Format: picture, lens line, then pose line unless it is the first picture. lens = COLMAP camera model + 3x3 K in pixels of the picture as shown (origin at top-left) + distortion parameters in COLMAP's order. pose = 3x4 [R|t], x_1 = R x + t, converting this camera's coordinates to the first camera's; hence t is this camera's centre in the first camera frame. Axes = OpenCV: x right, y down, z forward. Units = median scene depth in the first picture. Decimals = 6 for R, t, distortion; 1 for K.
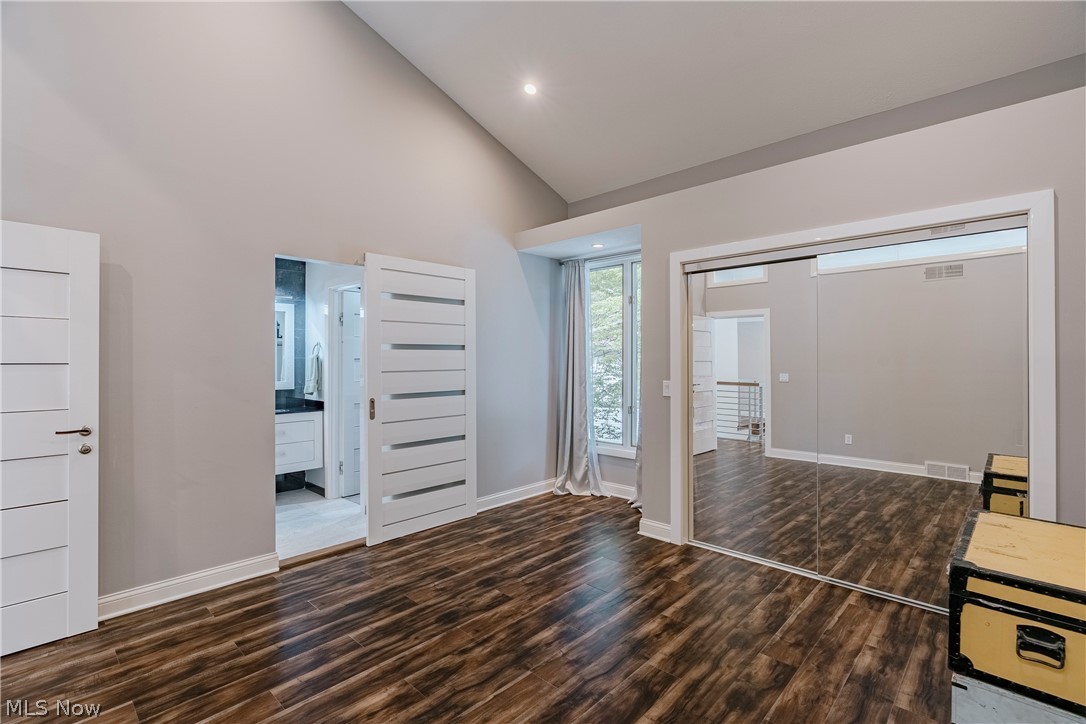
lens RADIAL K [[507.9, 0, 540.5], [0, 507.9, 359.4], [0, 0, 1]] dist [-0.006435, 0.000205]
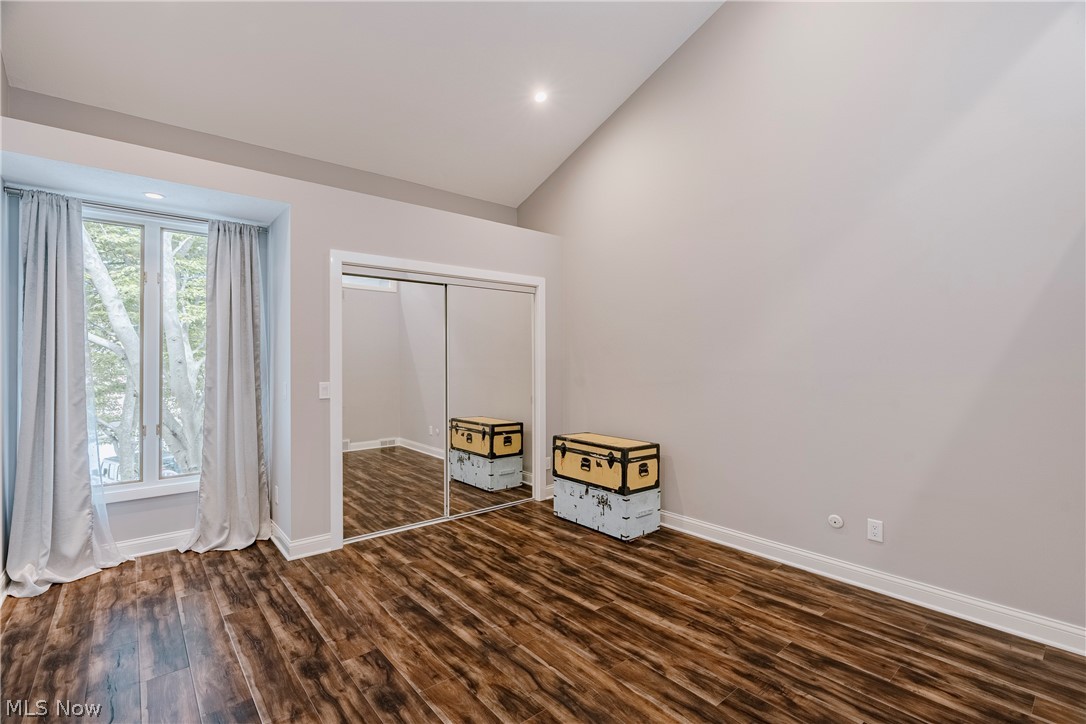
lens RADIAL K [[507.9, 0, 544.9], [0, 507.9, 358.0], [0, 0, 1]] dist [-0.006435, 0.000205]
pose [[0.083095, 0.008932, 0.996502, -0.845997], [0.001557, 0.999957, -0.009093, 0.007560], [-0.996540, 0.002307, 0.083077, 0.654295]]
